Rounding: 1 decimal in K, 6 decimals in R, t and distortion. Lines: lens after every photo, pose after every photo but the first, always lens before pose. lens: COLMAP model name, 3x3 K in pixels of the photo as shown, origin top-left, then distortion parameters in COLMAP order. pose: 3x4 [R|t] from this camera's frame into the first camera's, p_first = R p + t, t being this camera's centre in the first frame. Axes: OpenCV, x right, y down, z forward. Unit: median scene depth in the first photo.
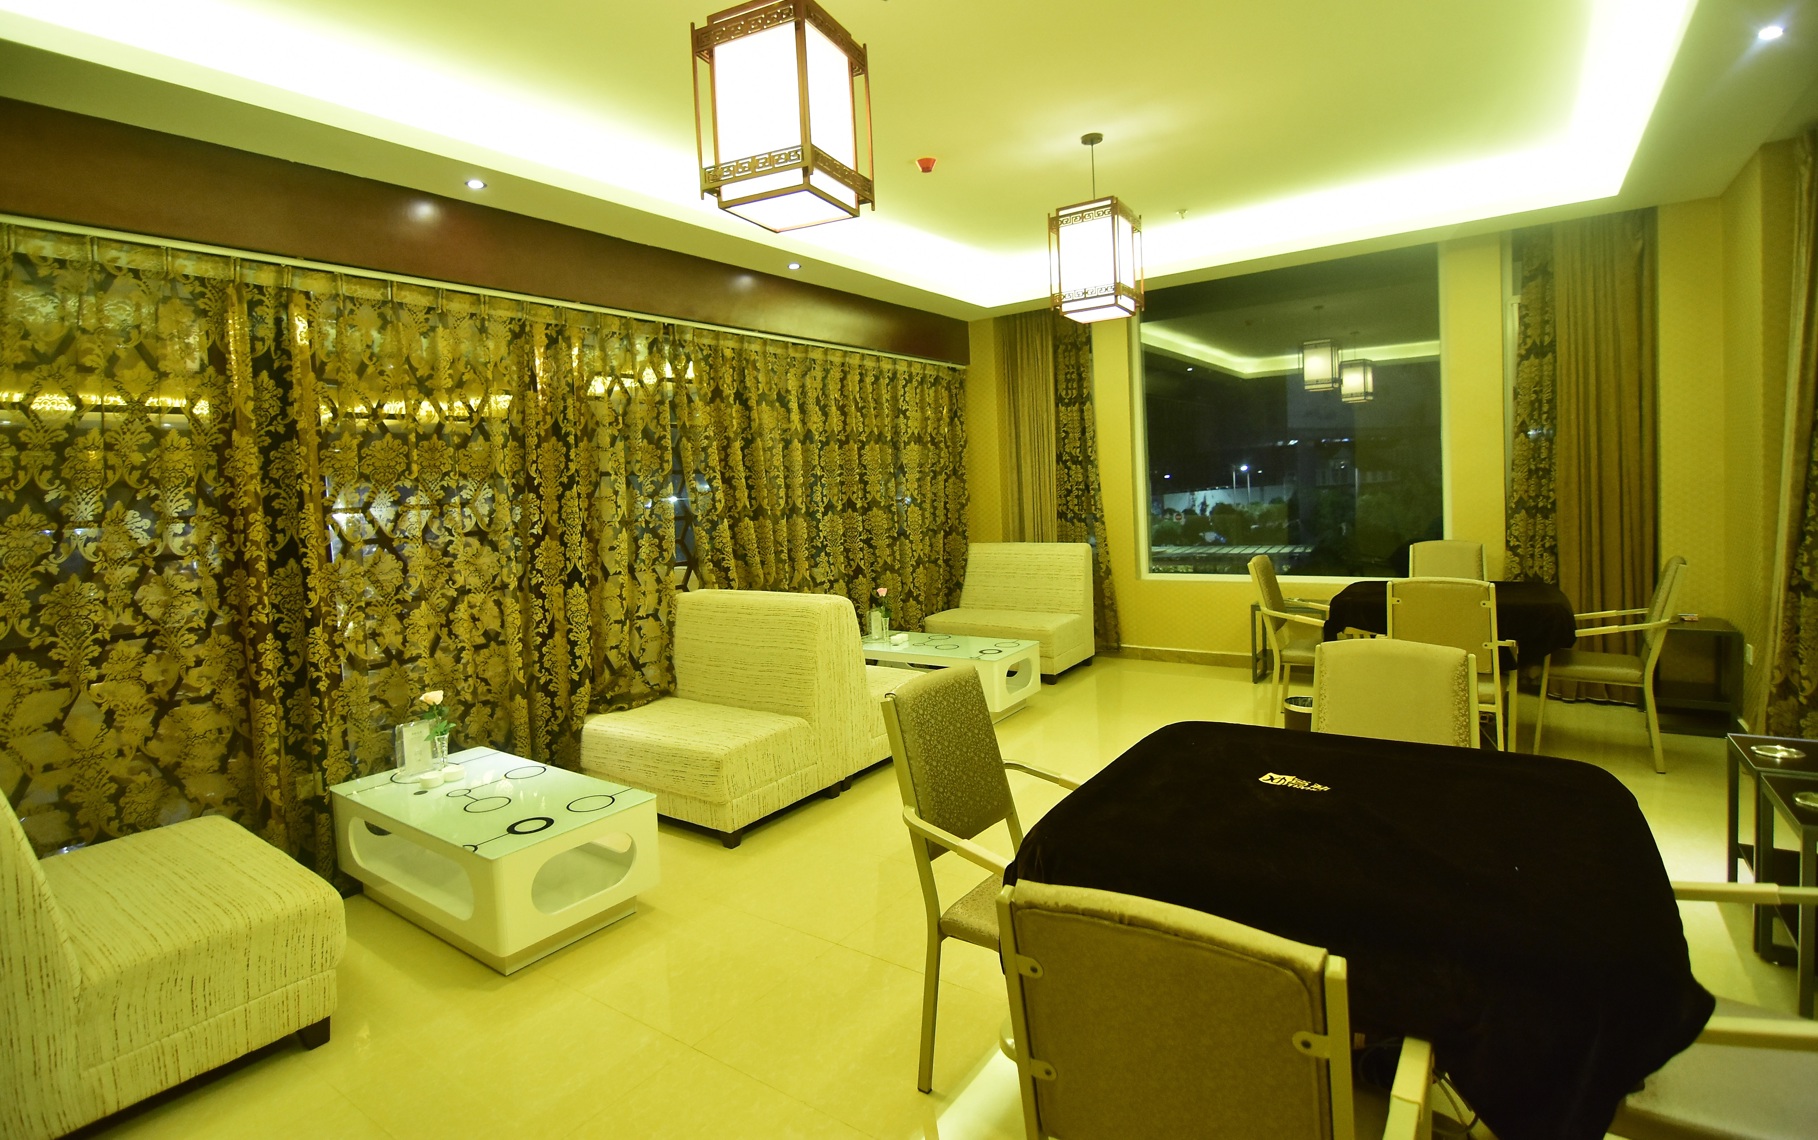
lens RADIAL K [[833.9, 0, 909.0], [0, 833.9, 570.0], [0, 0, 1]] dist [0.003909, -0.034550]
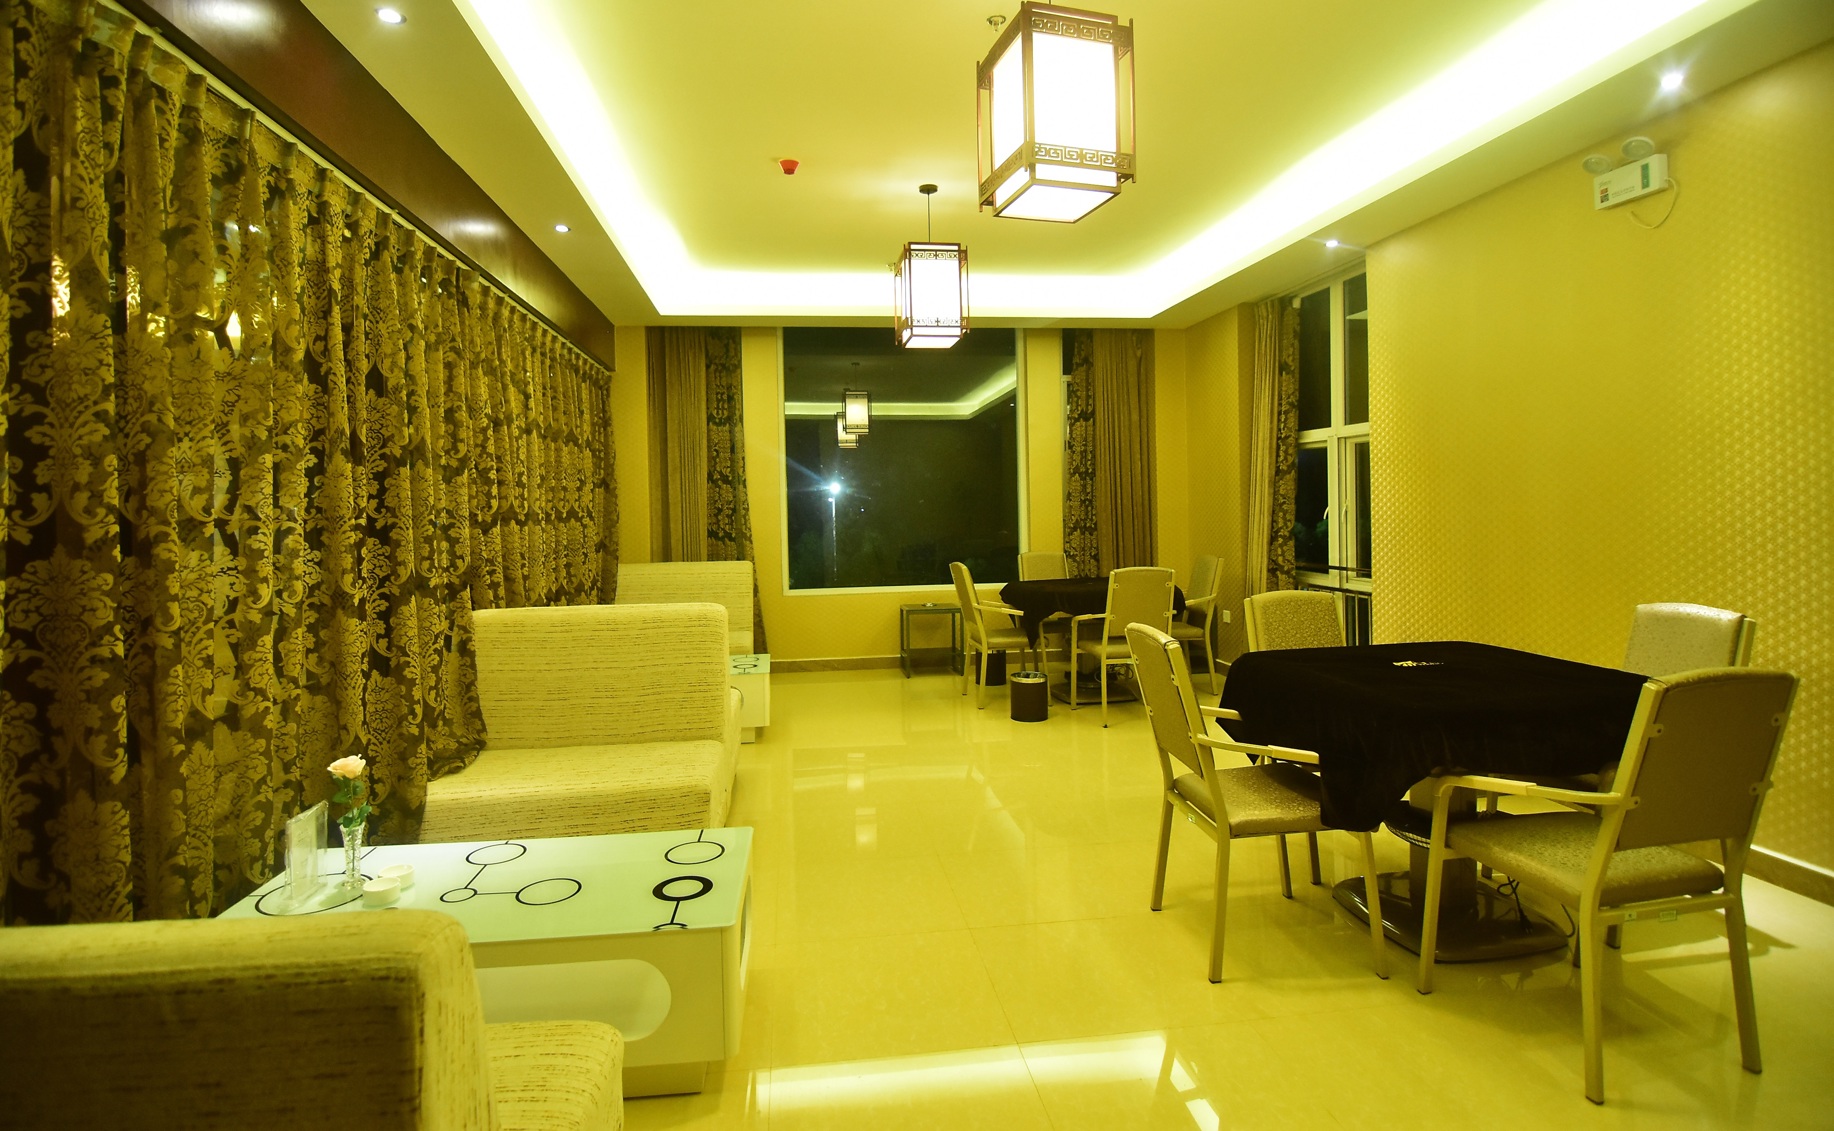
lens RADIAL K [[830.5, 0, 917.0], [0, 830.5, 565.5], [0, 0, 1]] dist [-0.019096, -0.000170]
pose [[0.751294, -0.013646, 0.659827, -0.388930], [0.049021, 0.998178, -0.035173, 0.024974], [-0.658145, 0.058771, 0.750594, 0.136538]]
